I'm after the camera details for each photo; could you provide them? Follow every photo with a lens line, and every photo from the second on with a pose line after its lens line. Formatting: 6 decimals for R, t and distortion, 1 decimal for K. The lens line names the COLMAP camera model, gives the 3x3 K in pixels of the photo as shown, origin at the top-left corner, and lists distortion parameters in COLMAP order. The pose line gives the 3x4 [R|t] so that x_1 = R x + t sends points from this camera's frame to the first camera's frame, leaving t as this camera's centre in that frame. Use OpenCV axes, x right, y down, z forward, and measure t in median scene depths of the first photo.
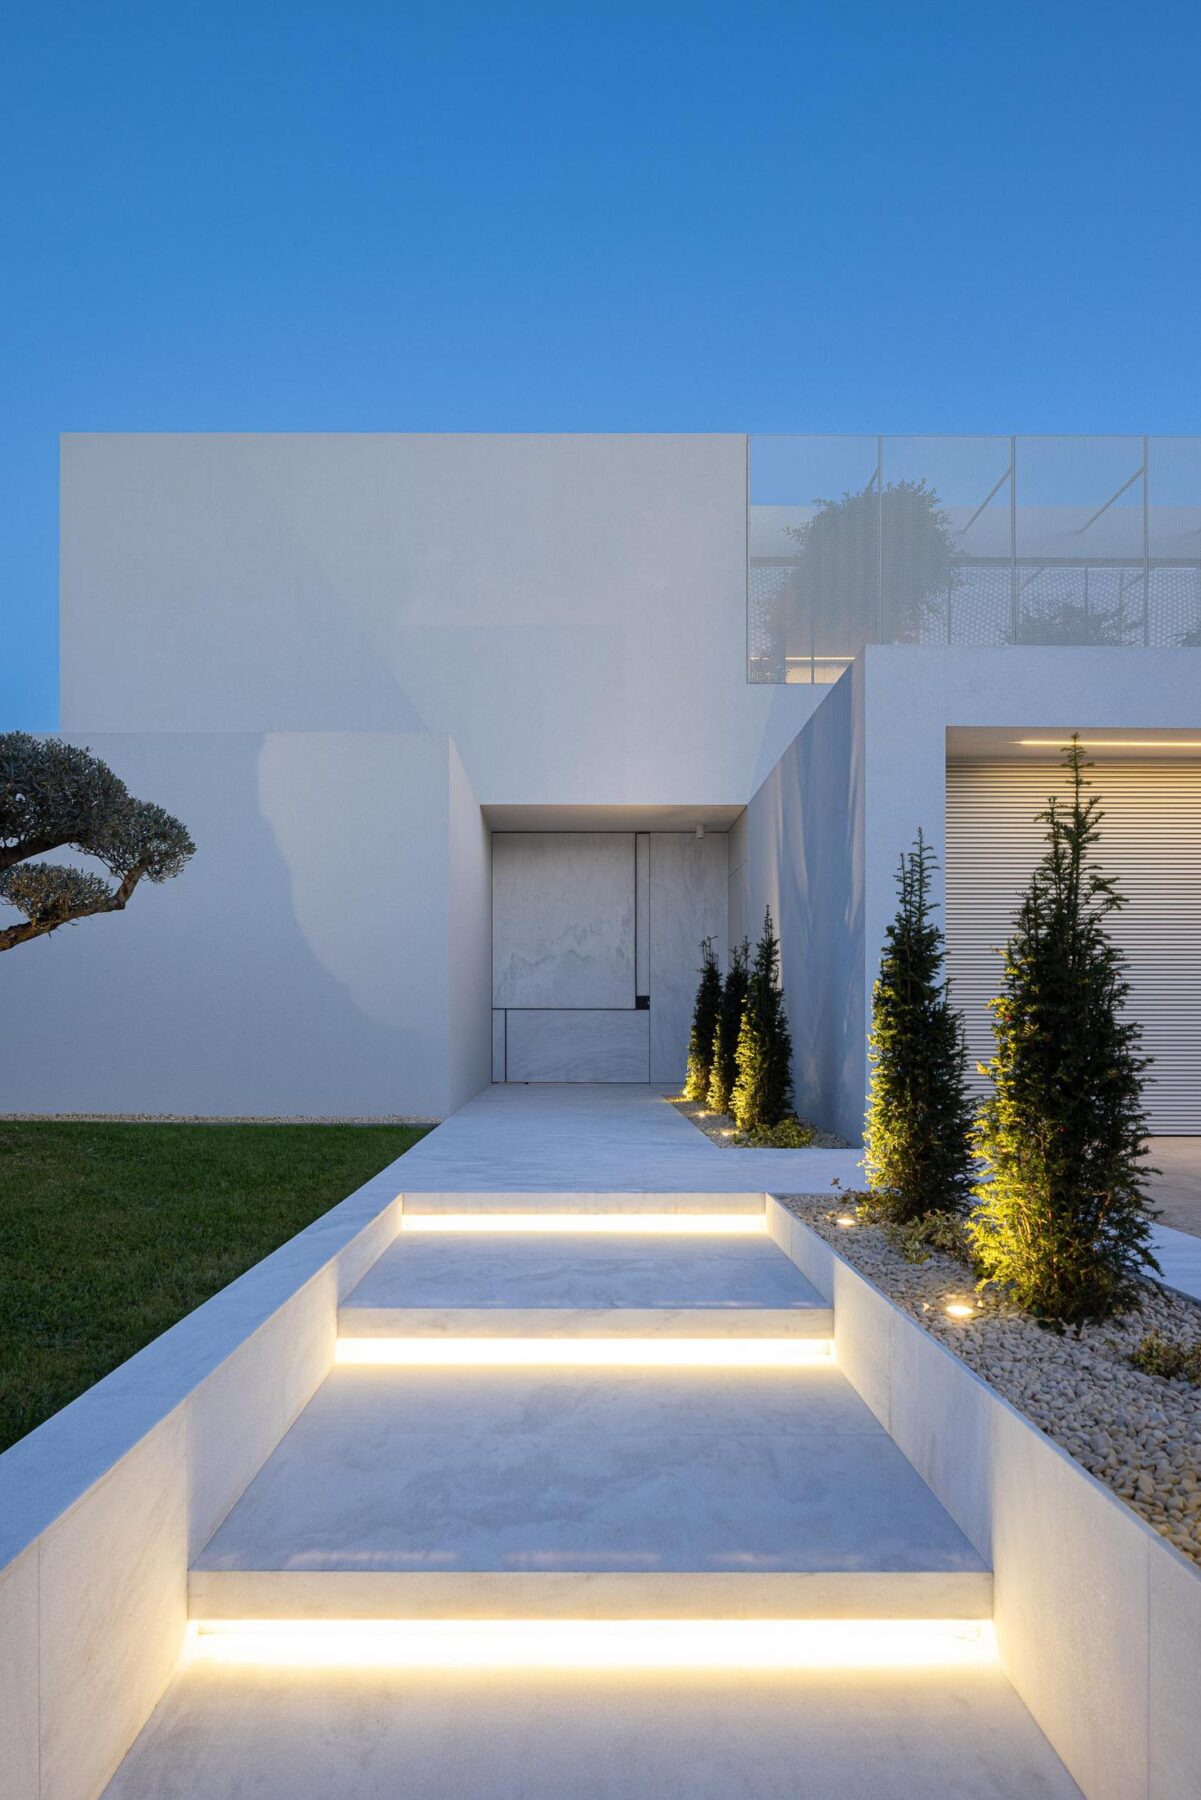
lens RADIAL K [[1301.4, 0, 600.5], [0, 1301.4, 900.0], [0, 0, 1]] dist [-0.009390, -0.003765]
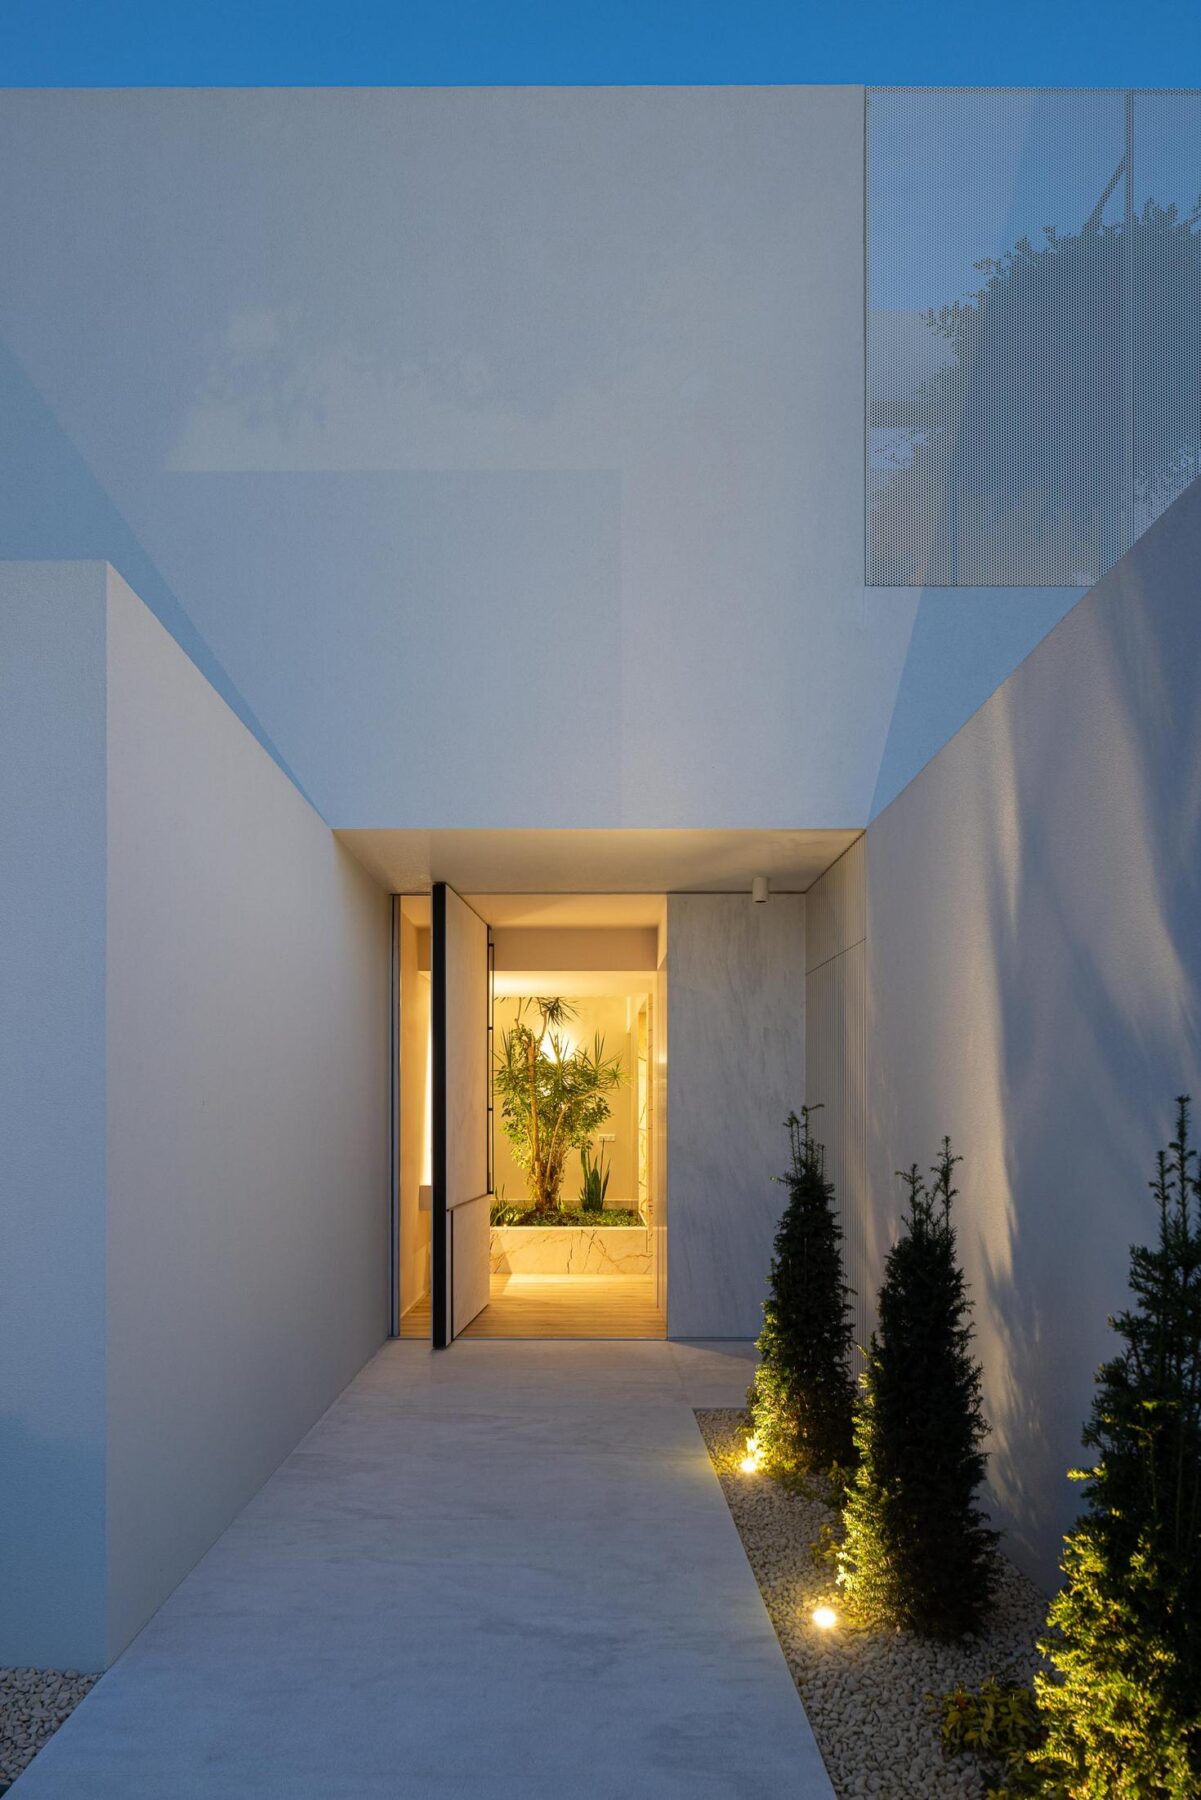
lens RADIAL K [[1301.4, 0, 600.5], [0, 1301.4, 900.0], [0, 0, 1]] dist [-0.009390, -0.003765]
pose [[0.999991, 0.002886, -0.002957, 0.019681], [-0.003086, 0.997534, -0.070113, -0.017508], [0.002747, 0.070122, 0.997535, 0.818353]]
